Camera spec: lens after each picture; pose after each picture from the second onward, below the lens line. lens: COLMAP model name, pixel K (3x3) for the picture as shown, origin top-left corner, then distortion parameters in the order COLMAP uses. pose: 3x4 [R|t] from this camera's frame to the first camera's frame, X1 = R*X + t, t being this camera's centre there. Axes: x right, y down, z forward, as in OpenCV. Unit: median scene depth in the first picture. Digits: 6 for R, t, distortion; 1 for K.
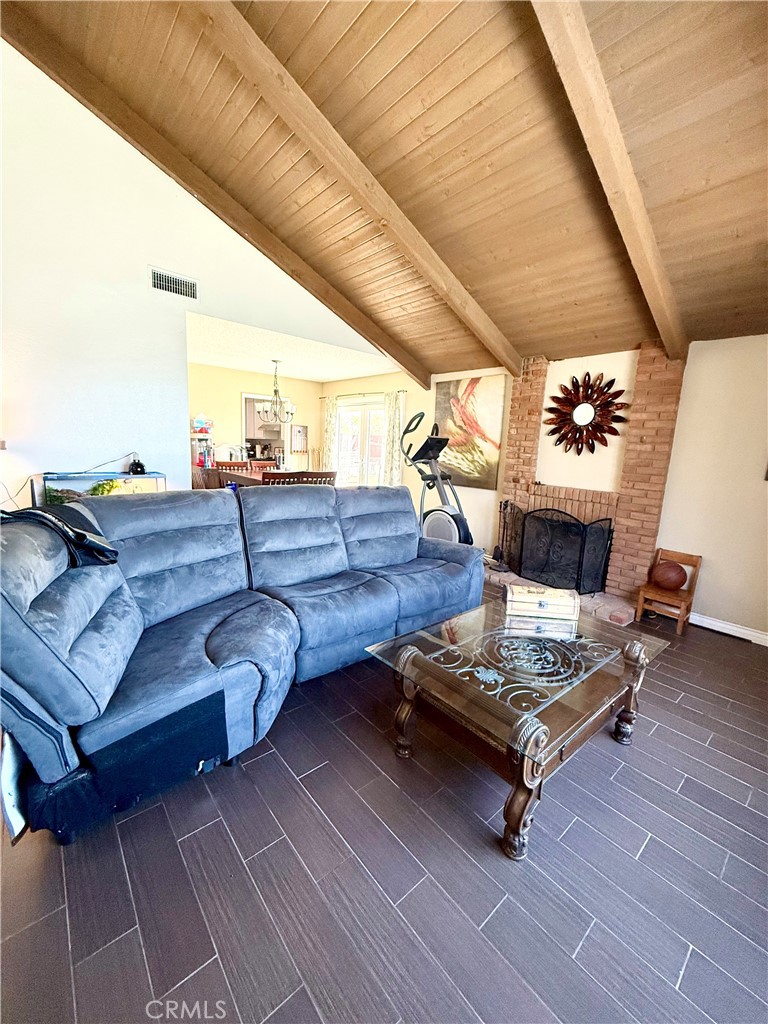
lens RADIAL K [[406.7, 0, 384.0], [0, 406.7, 512.0], [0, 0, 1]] dist [-0.000342, -0.000033]
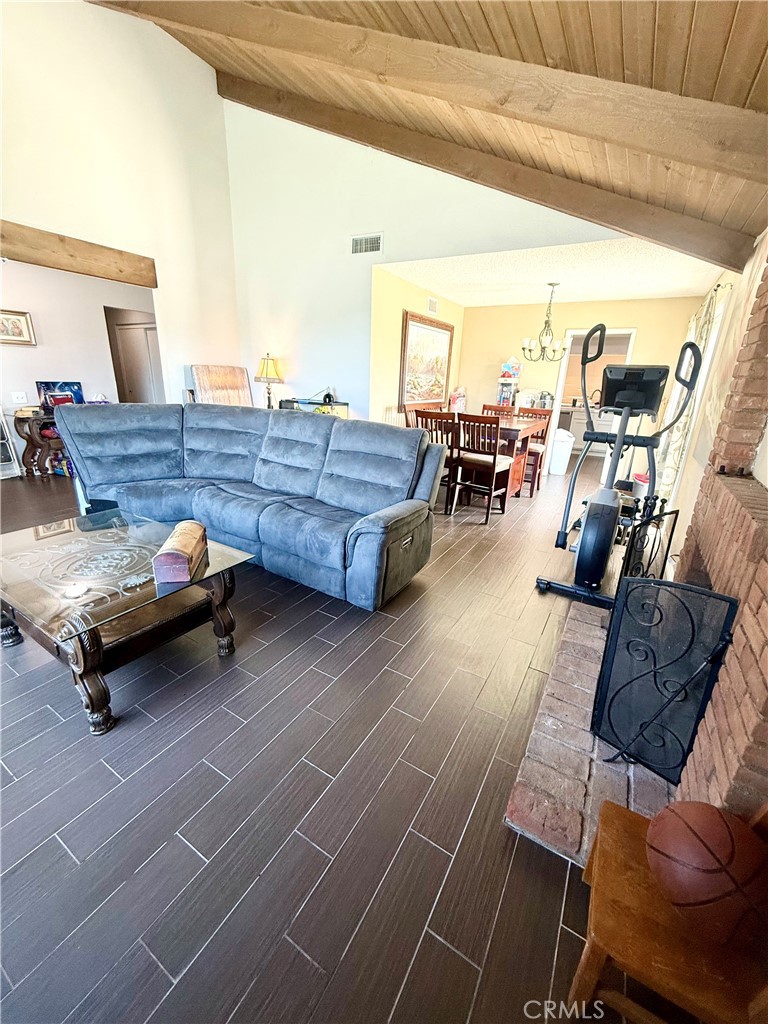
lens RADIAL K [[406.7, 0, 384.0], [0, 406.7, 512.0], [0, 0, 1]] dist [-0.000342, -0.000033]
pose [[0.314930, 0.268904, -0.910225, 0.786707], [-0.183434, 0.958188, 0.219607, -0.071998], [0.931220, 0.097805, 0.351089, 0.685140]]
